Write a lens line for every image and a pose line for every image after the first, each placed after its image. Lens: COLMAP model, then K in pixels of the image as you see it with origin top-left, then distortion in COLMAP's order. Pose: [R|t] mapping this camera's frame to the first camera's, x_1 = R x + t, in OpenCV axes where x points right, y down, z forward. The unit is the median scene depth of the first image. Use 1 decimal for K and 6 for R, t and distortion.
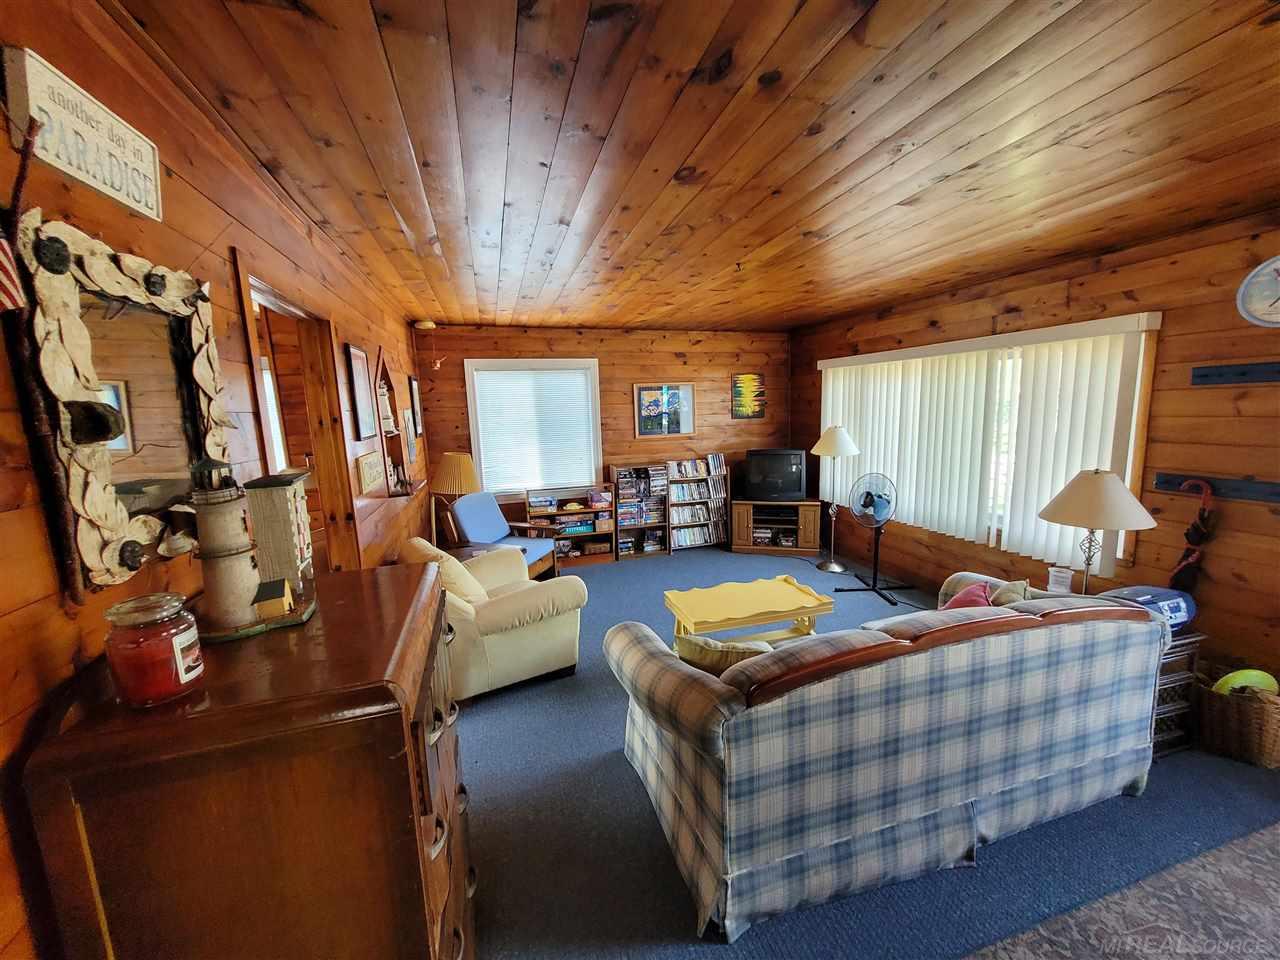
lens RADIAL K [[507.9, 0, 643.7], [0, 507.9, 485.1], [0, 0, 1]] dist [0.003681, -0.000039]
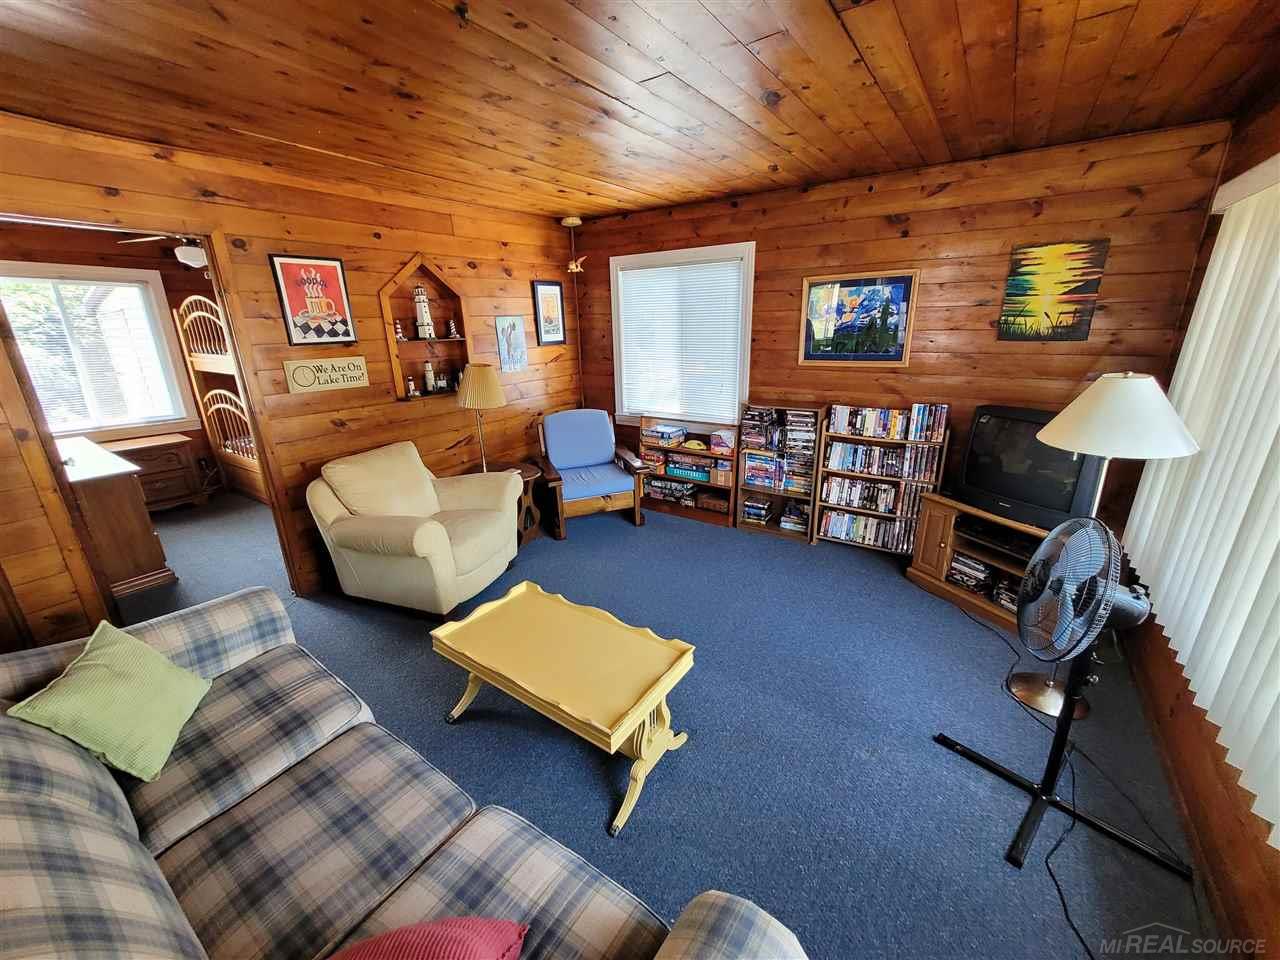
lens RADIAL K [[507.9, 0, 638.5], [0, 507.9, 482.5], [0, 0, 1]] dist [0.003681, -0.000039]
pose [[0.617282, 0.256992, -0.743585, 0.396334], [-0.116272, 0.964565, 0.236843, -0.076105], [0.778103, -0.059741, 0.625290, 0.412546]]
